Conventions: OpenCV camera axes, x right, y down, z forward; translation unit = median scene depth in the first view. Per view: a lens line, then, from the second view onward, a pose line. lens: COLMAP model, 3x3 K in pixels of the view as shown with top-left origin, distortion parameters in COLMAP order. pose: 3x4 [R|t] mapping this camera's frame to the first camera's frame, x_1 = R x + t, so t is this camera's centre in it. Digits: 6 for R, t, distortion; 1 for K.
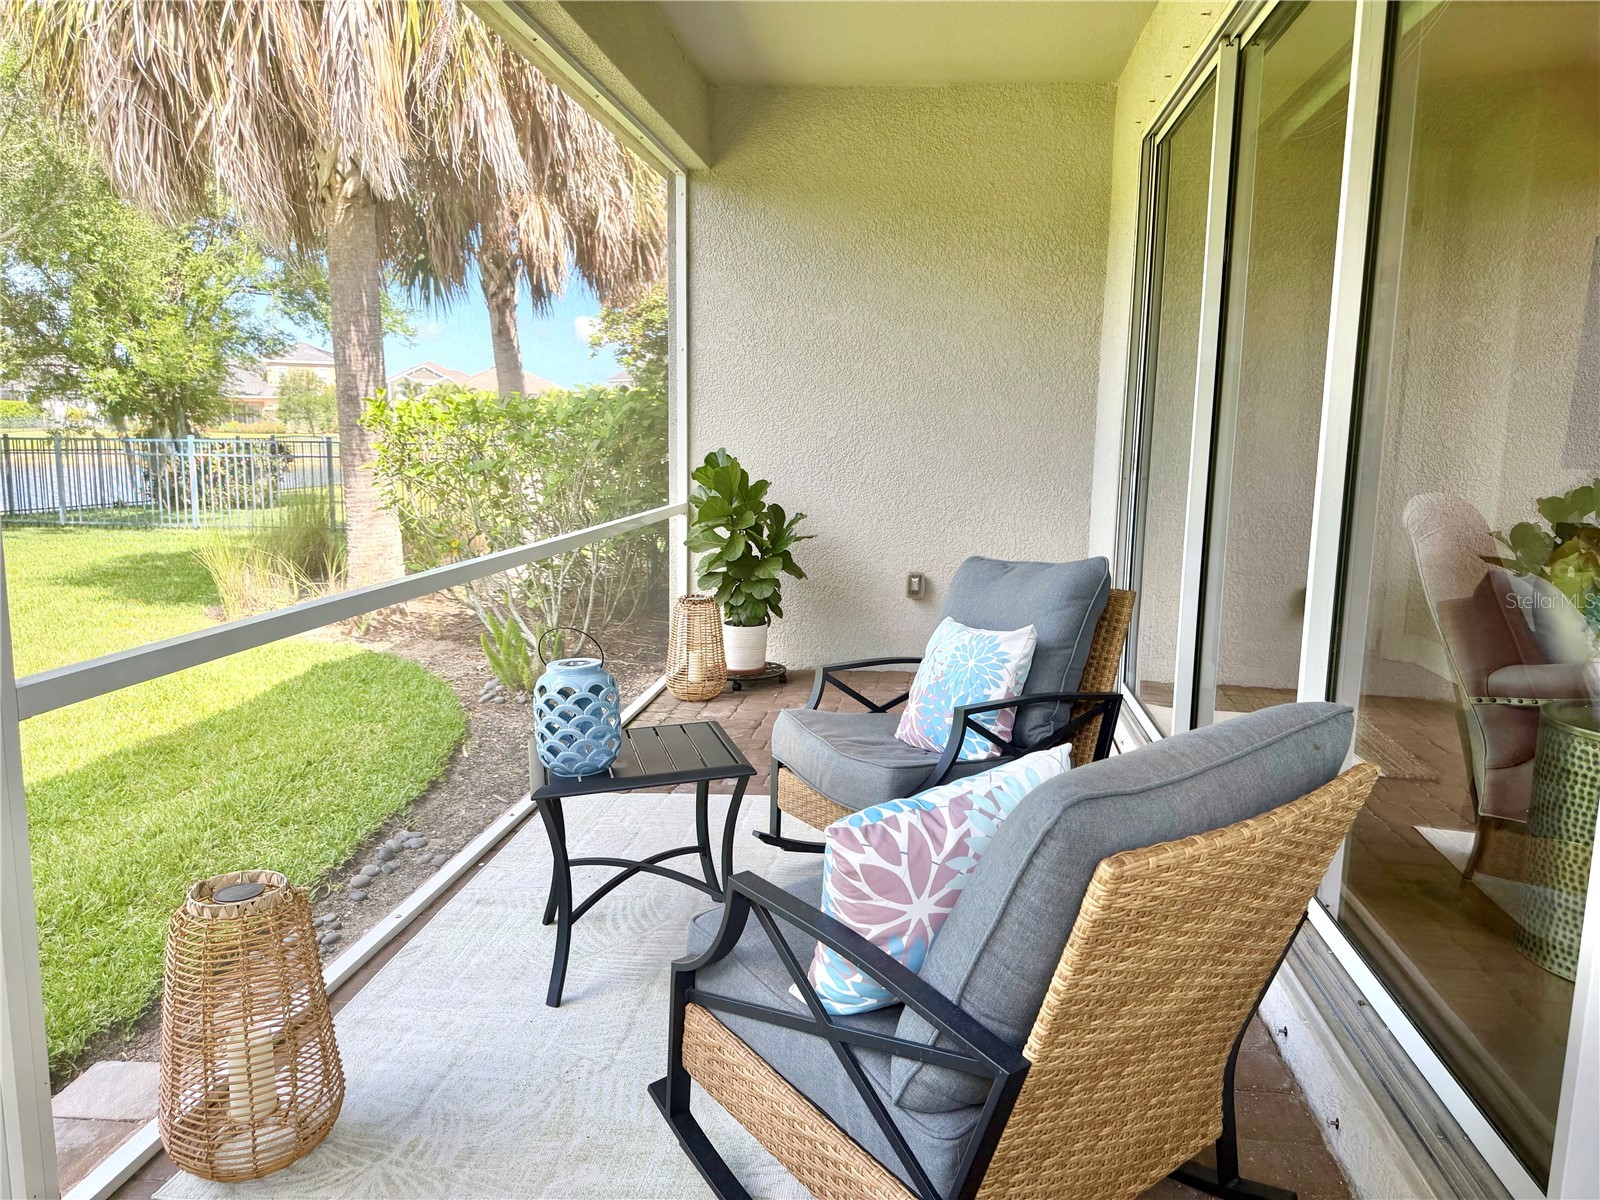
lens RADIAL K [[1126.6, 0, 807.3], [0, 1126.6, 608.4], [0, 0, 1]] dist [0.042124, -0.059880]
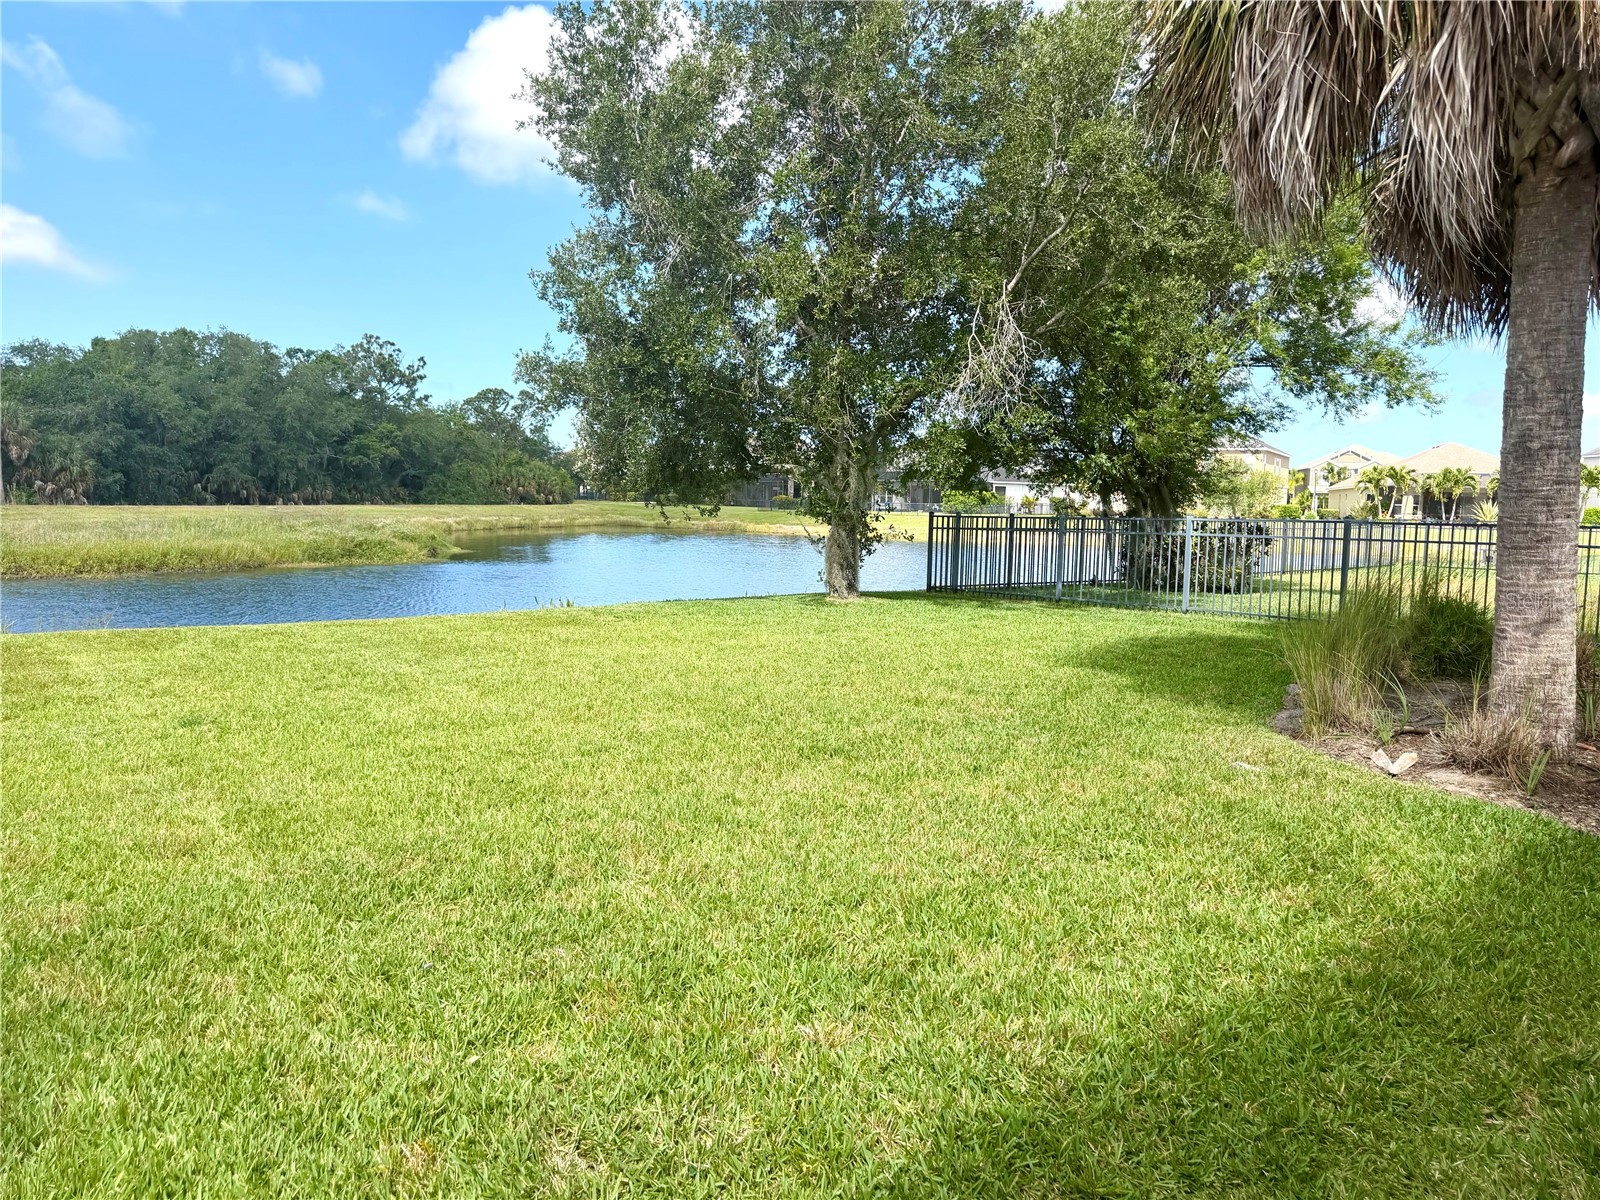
lens RADIAL K [[1126.6, 0, 821.1], [0, 1126.6, 614.6], [0, 0, 1]] dist [0.042124, -0.059880]
pose [[0.736869, 0.065901, -0.672816, -0.103046], [-0.112940, 0.993251, -0.026404, -0.007347], [0.666535, 0.095444, 0.739339, 0.083345]]
